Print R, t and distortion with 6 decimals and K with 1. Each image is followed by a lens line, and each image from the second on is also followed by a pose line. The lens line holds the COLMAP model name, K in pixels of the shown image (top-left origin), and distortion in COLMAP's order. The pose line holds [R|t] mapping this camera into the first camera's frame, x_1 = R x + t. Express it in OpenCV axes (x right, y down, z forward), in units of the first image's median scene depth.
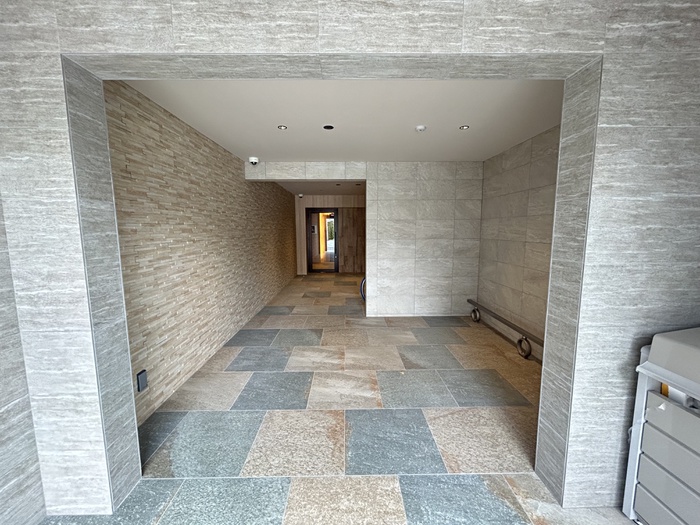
lens RADIAL K [[283.8, 0, 350.4], [0, 283.8, 259.5], [0, 0, 1]] dist [0.006238, -0.001778]
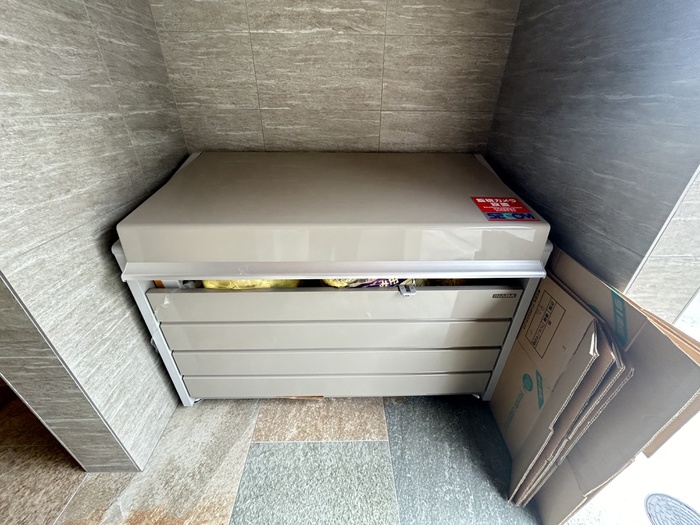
lens RADIAL K [[283.8, 0, 349.3], [0, 283.8, 261.6], [0, 0, 1]] dist [0.006238, -0.001778]
pose [[0.001112, -0.496121, 0.868253, 0.371363], [0.106060, 0.863415, 0.493221, 0.047398], [-0.994359, 0.091538, 0.053578, 0.357353]]
